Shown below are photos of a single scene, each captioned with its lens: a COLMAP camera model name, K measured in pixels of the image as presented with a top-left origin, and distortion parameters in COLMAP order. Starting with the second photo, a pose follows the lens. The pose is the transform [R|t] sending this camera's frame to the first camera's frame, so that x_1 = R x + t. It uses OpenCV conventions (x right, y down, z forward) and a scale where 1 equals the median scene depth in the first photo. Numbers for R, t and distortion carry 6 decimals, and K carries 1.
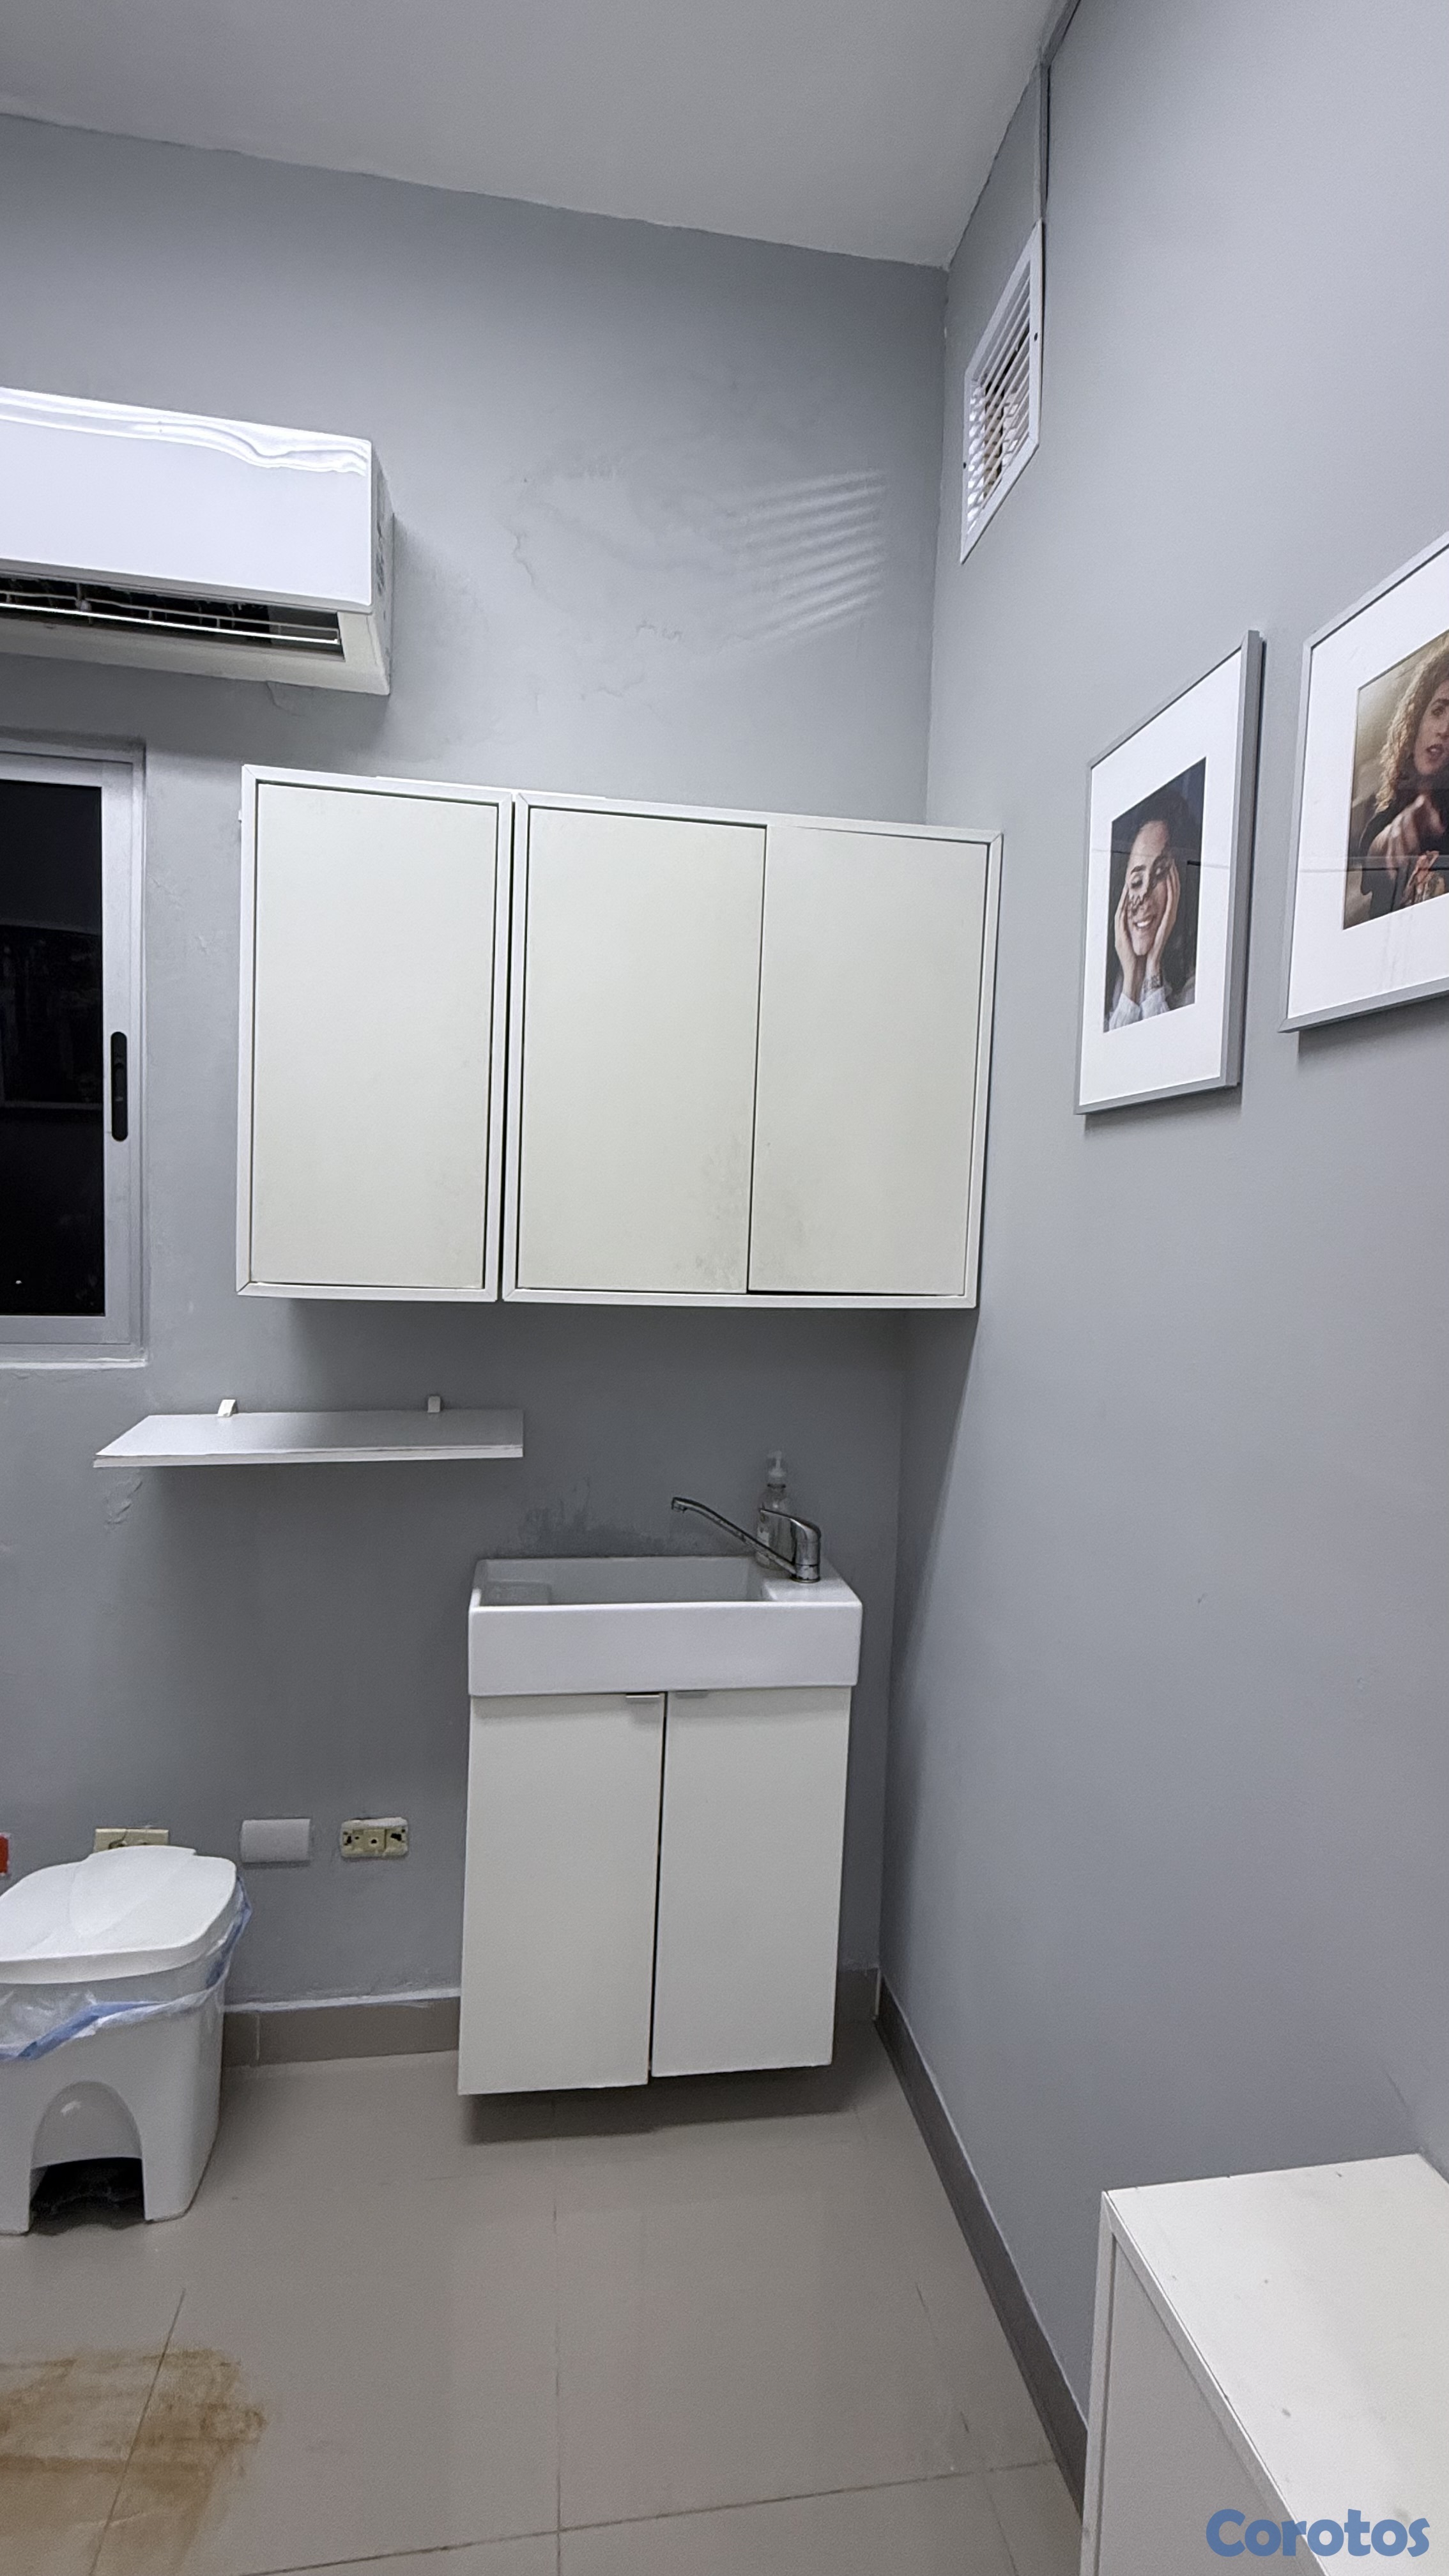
lens RADIAL K [[1162.8, 0, 723.5], [0, 1162.8, 1275.1], [0, 0, 1]] dist [0.018579, -0.000217]
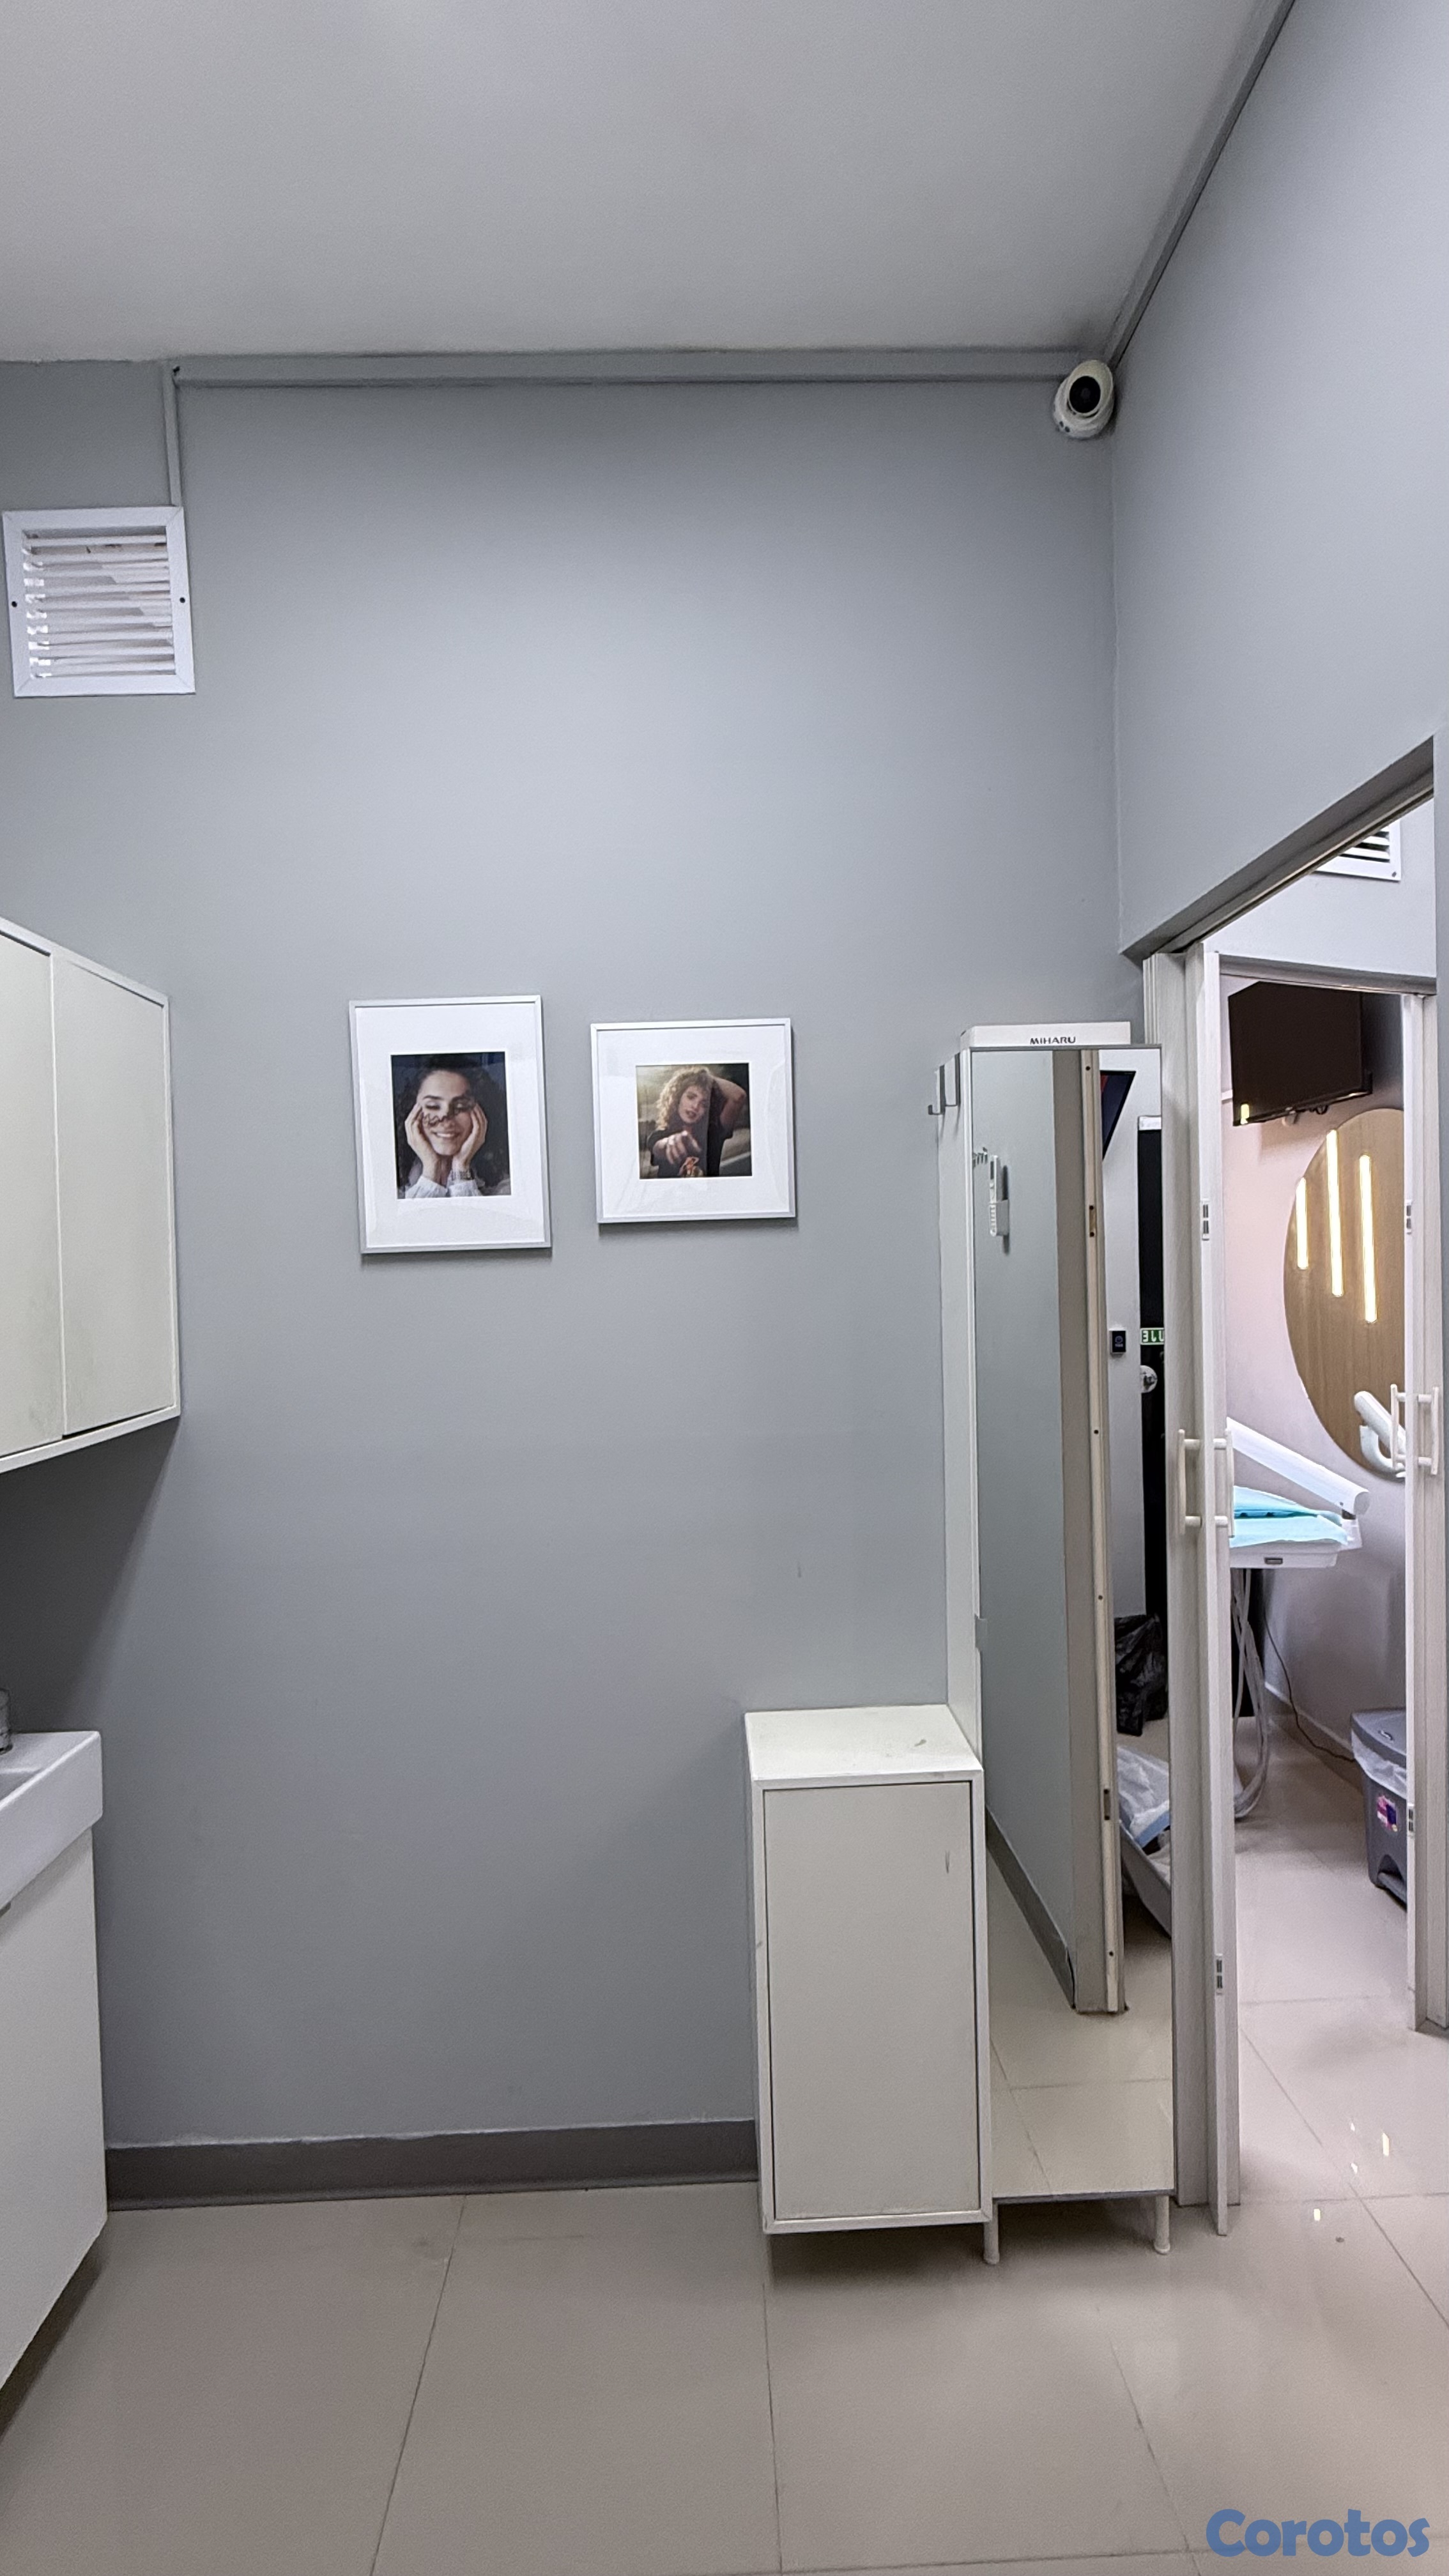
lens RADIAL K [[1173.8, 0, 722.3], [0, 1173.8, 1288.4], [0, 0, 1]] dist [0.014975, -0.000831]
pose [[0.129568, -0.061423, 0.989666, -1.140869], [0.085303, 0.995070, 0.050590, -0.146179], [-0.987895, 0.077866, 0.134169, 0.442947]]
